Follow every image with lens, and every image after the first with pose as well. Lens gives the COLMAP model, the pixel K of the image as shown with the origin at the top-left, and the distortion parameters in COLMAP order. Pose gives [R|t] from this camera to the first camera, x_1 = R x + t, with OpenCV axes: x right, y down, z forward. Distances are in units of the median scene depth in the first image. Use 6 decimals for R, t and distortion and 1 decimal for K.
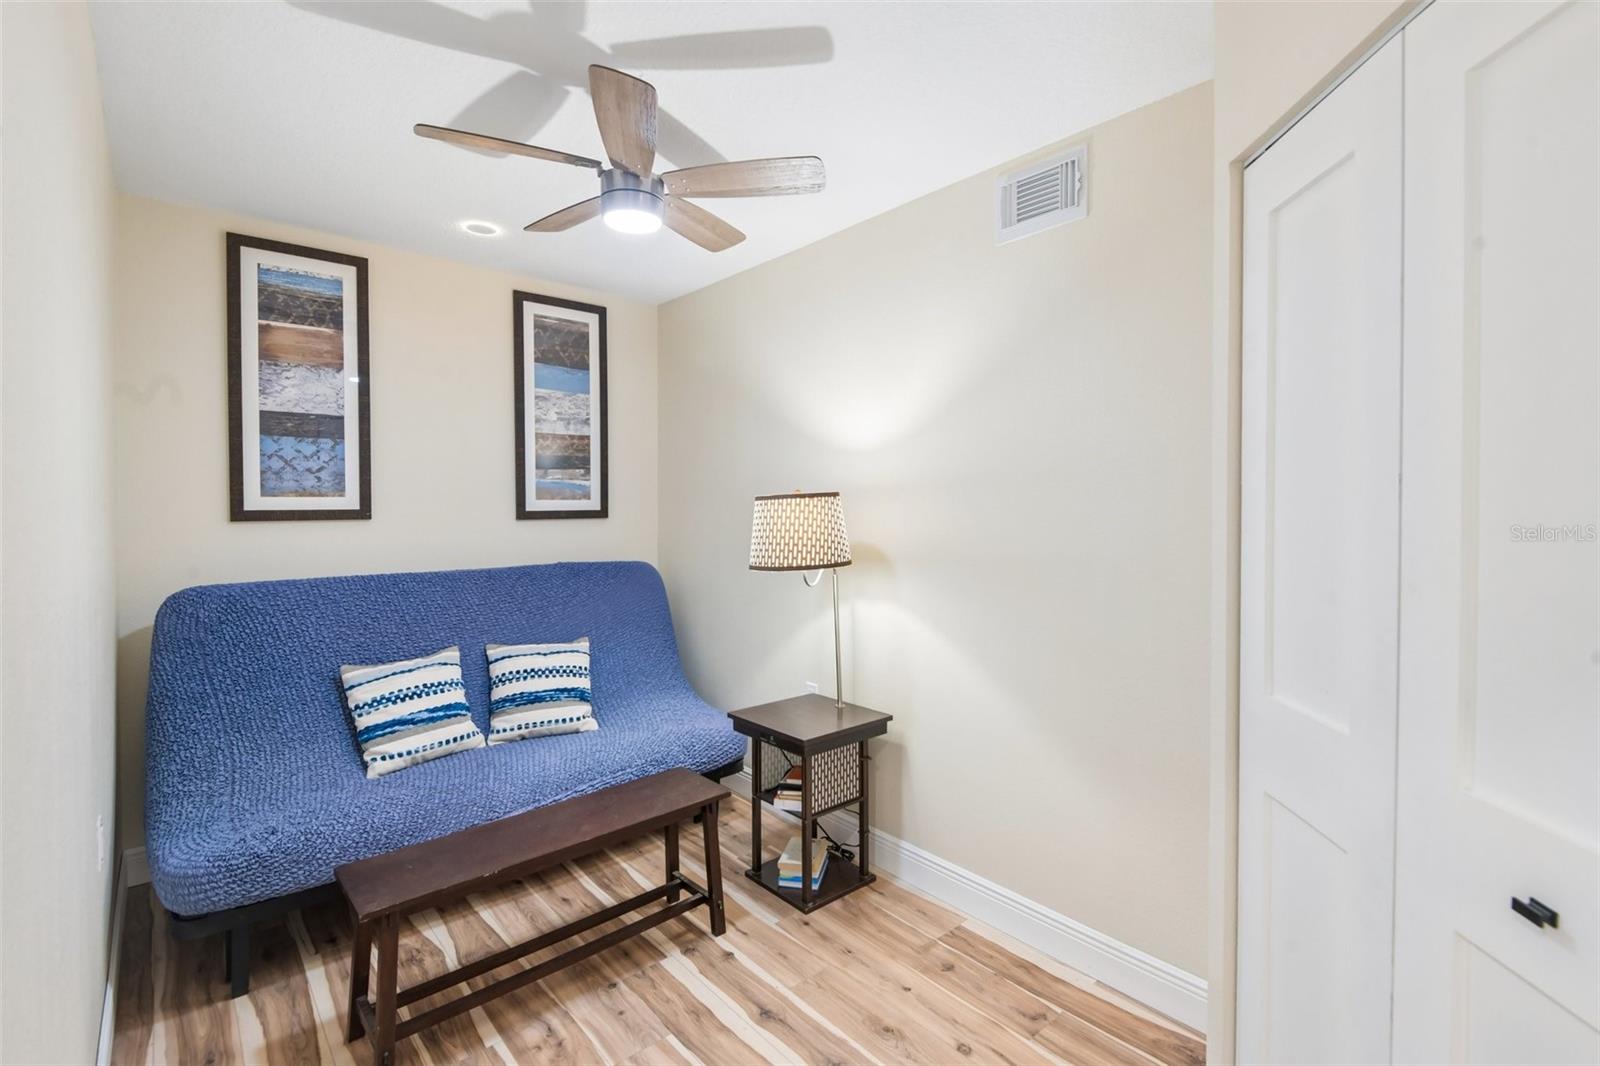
lens RADIAL K [[712.8, 0, 803.3], [0, 712.8, 518.5], [0, 0, 1]] dist [-0.000462, -0.000162]
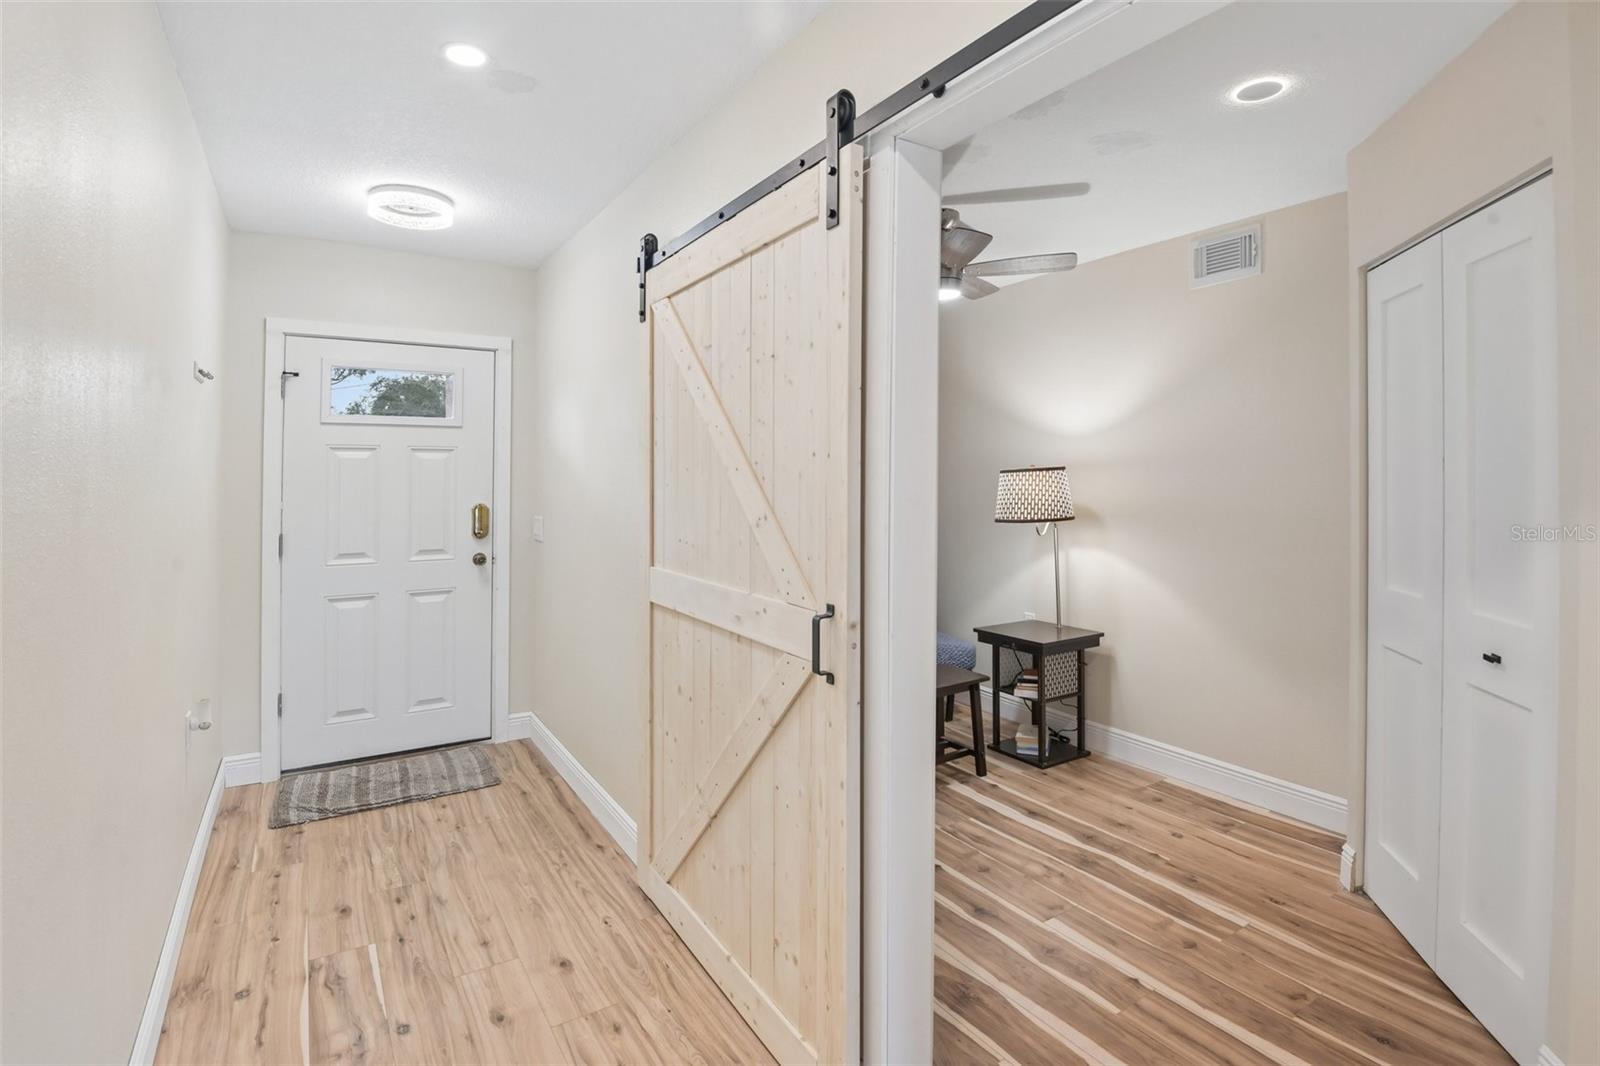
lens RADIAL K [[720.9, 0, 798.0], [0, 720.9, 479.9], [0, 0, 1]] dist [0.000351, -0.024260]
pose [[0.984276, 0.002332, -0.176624, -0.219693], [-0.005686, 0.999813, -0.018486, 0.017995], [0.176548, 0.019200, 0.984105, -0.479223]]
